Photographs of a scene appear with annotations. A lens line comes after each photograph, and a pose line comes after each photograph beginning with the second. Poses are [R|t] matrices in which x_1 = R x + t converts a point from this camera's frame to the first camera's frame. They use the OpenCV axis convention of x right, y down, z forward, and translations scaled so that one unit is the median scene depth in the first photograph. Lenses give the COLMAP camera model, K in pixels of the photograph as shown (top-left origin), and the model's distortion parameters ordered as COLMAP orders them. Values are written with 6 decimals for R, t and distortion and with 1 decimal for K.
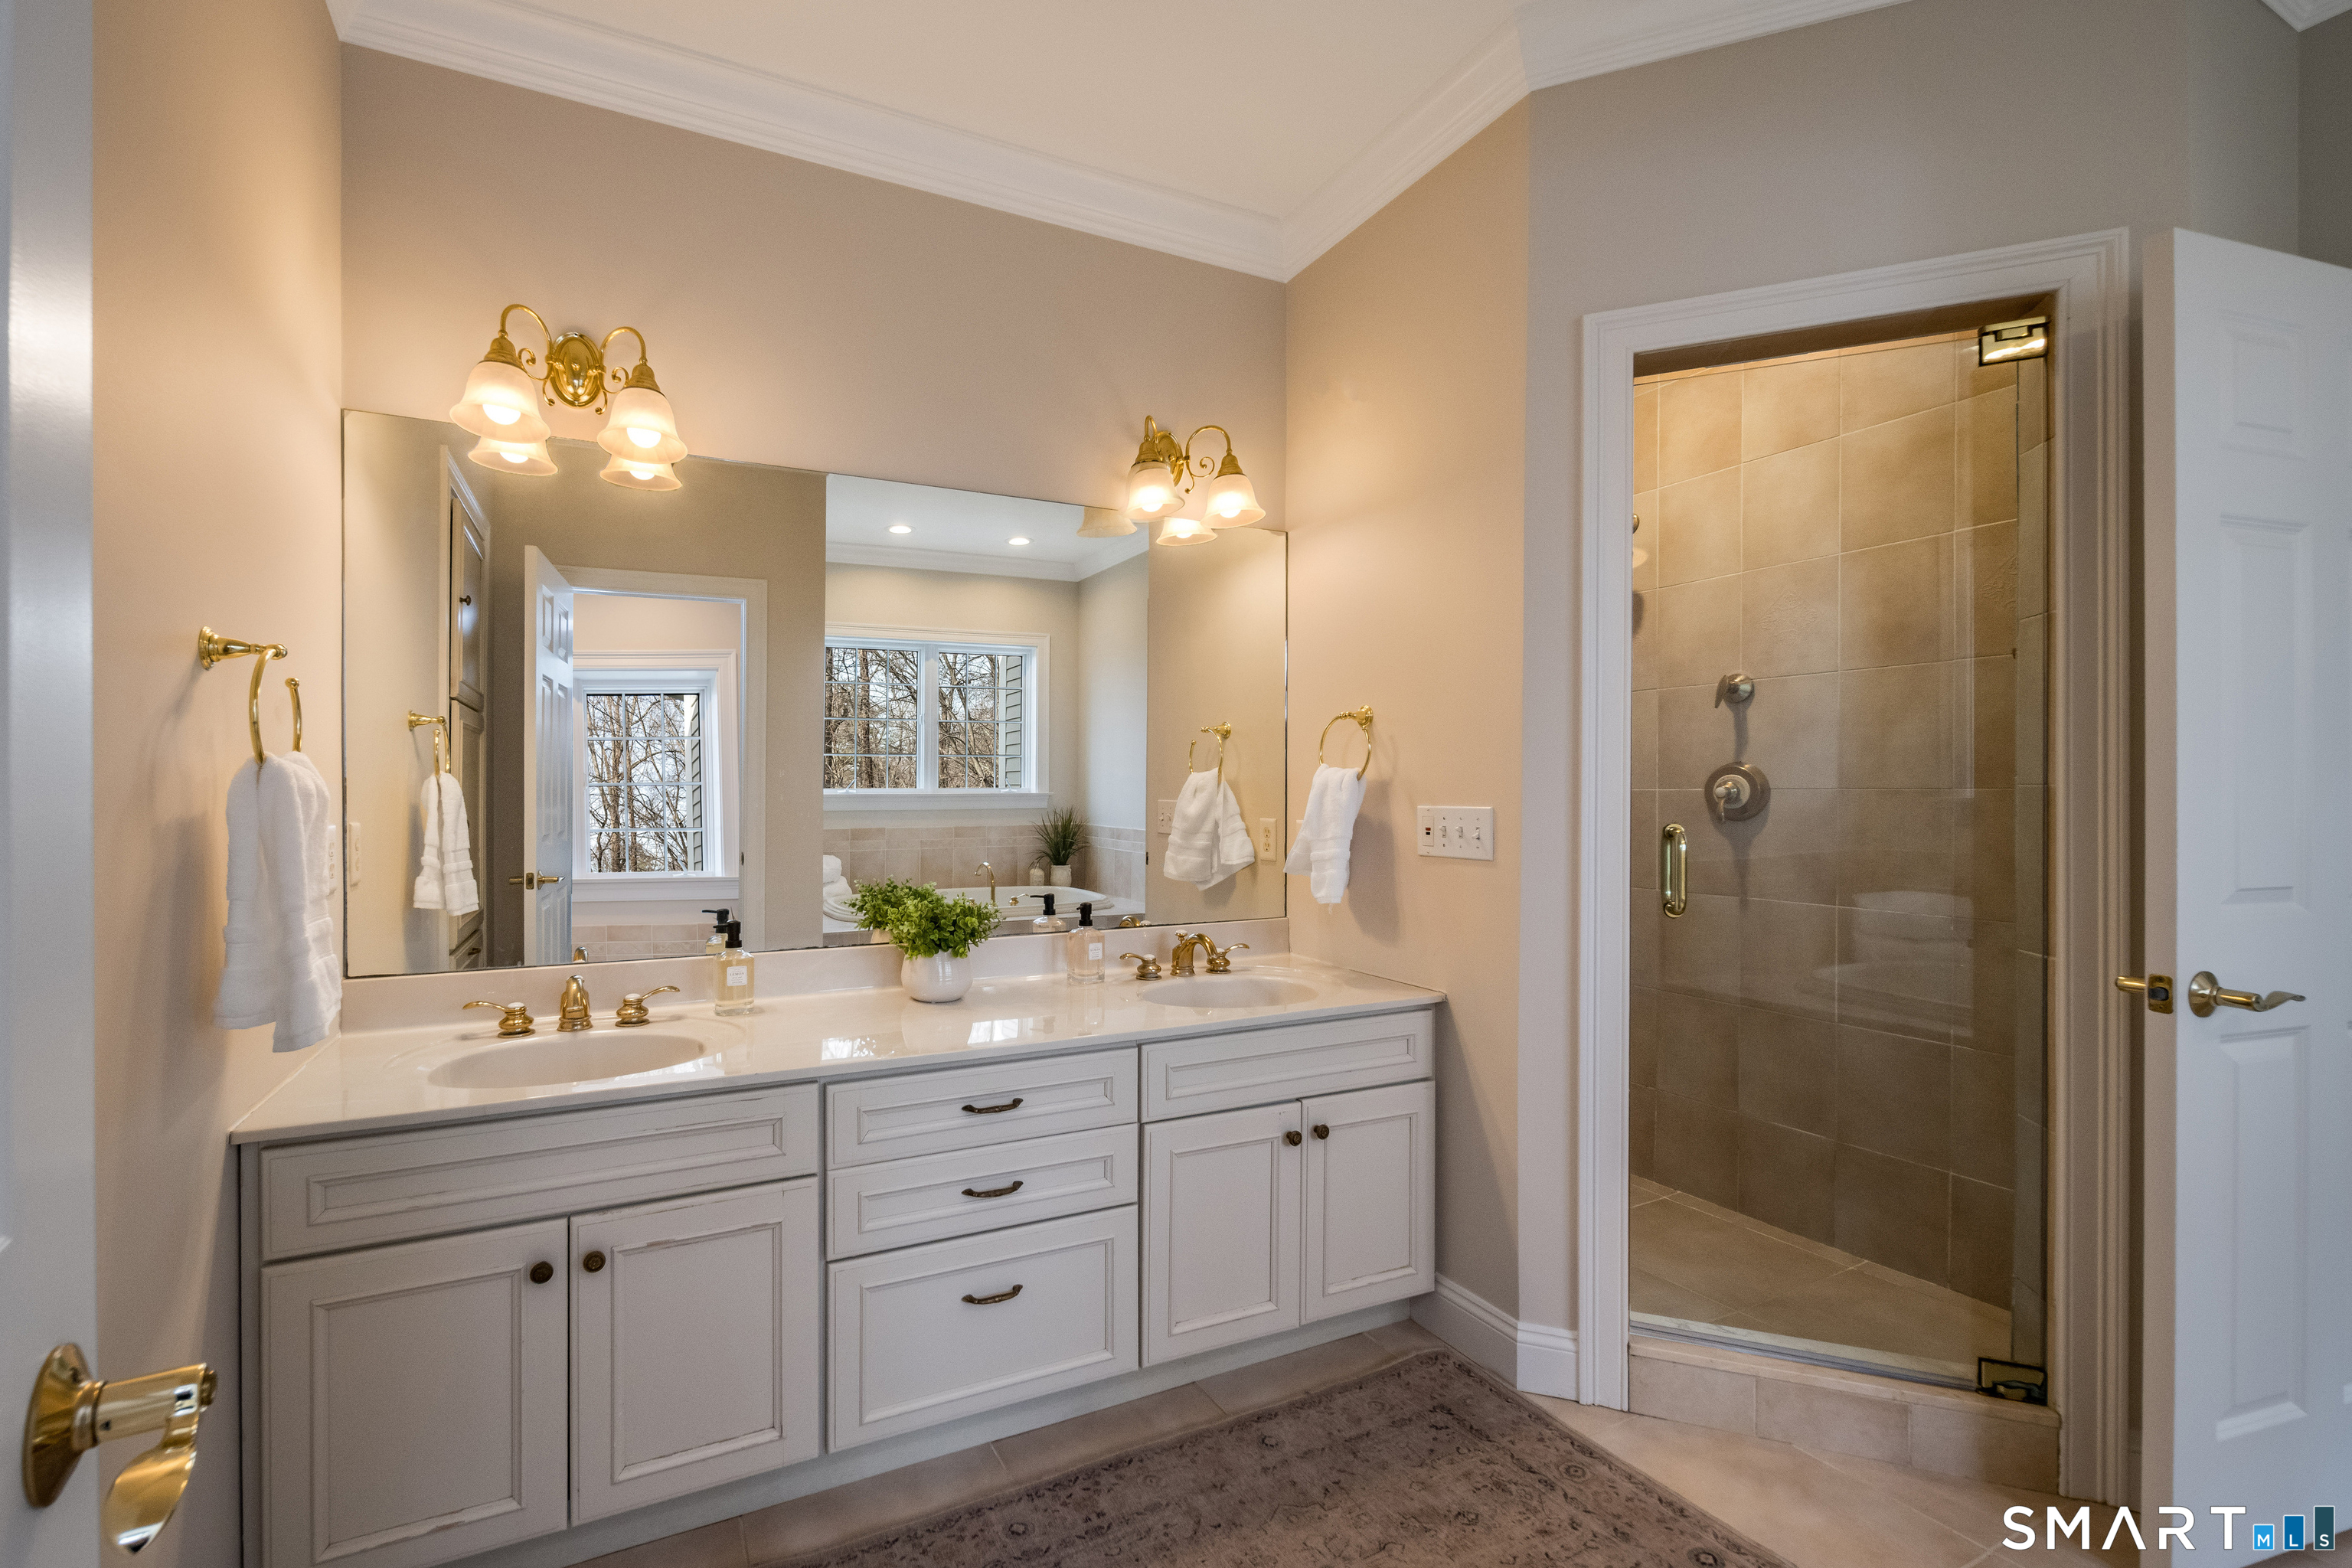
lens RADIAL K [[863.7, 0, 1176.2], [0, 863.7, 795.5], [0, 0, 1]] dist [0.000205, 0.000068]
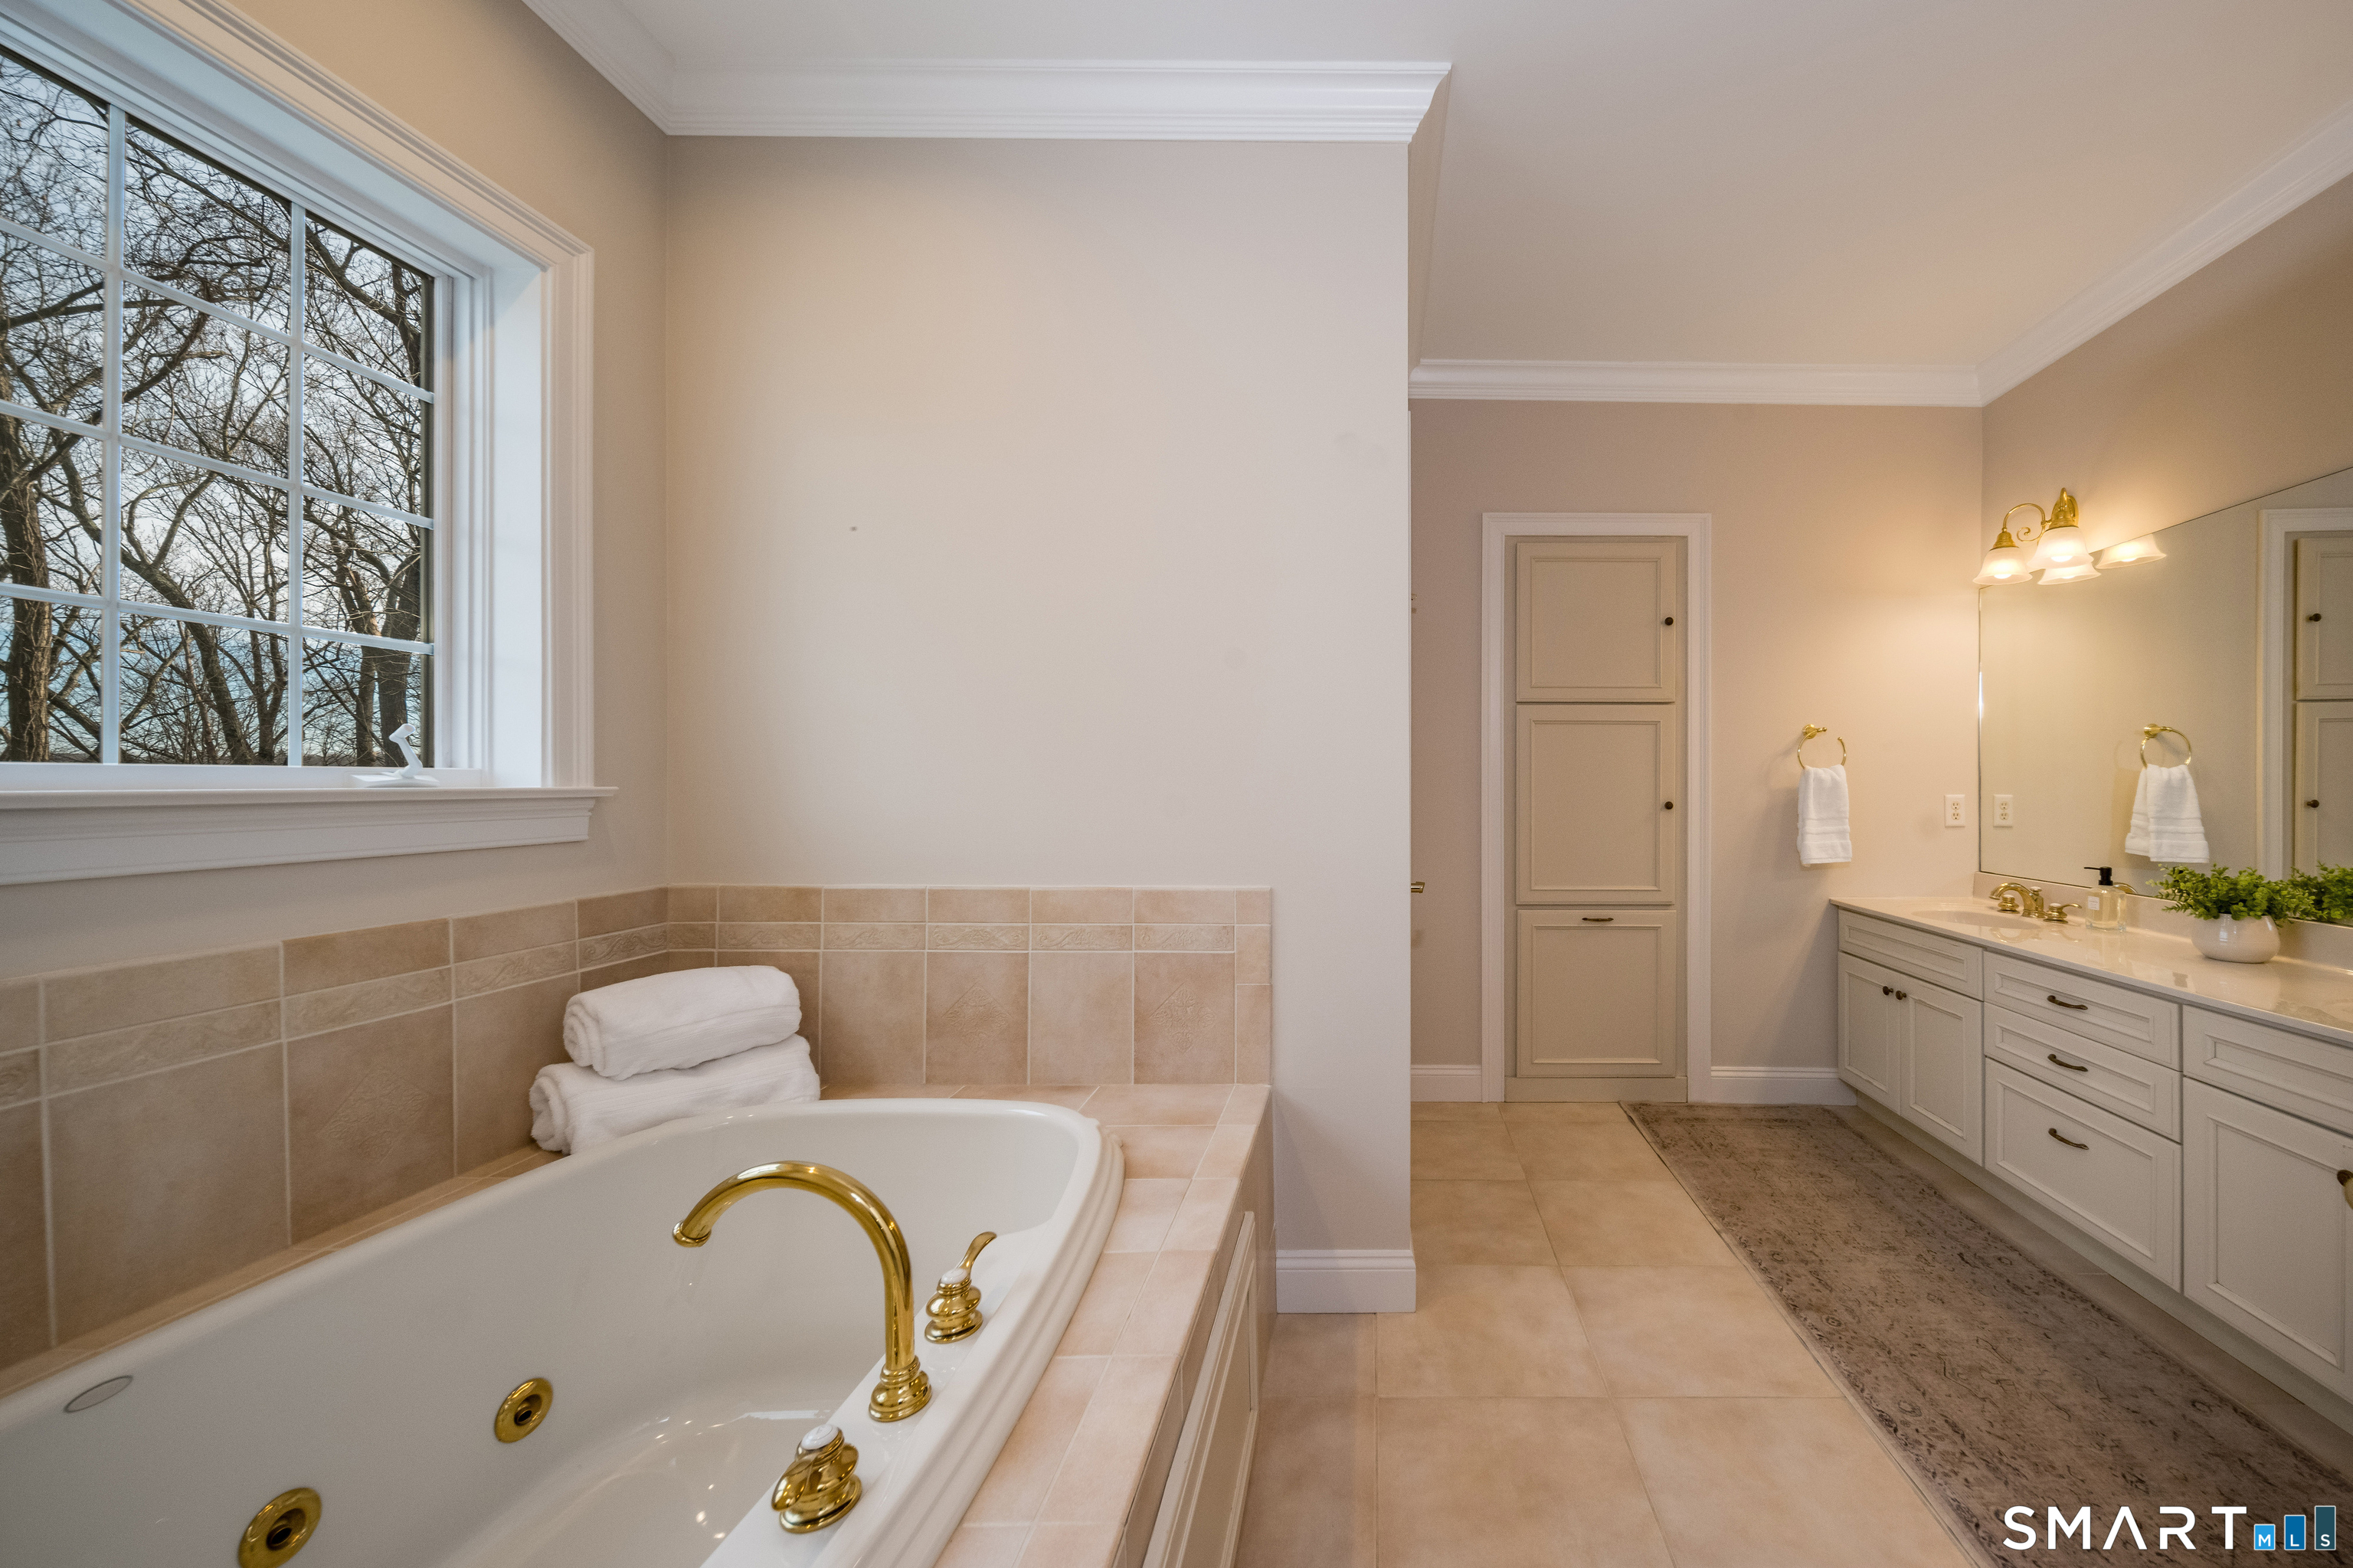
lens RADIAL K [[864.1, 0, 1188.2], [0, 864.1, 784.0], [0, 0, 1]] dist [0.000205, 0.000068]
pose [[-0.573881, 0.001412, -0.818938, 1.757109], [0.005122, 0.999985, -0.001865, 0.001987], [0.818923, -0.005265, -0.573880, 0.649430]]
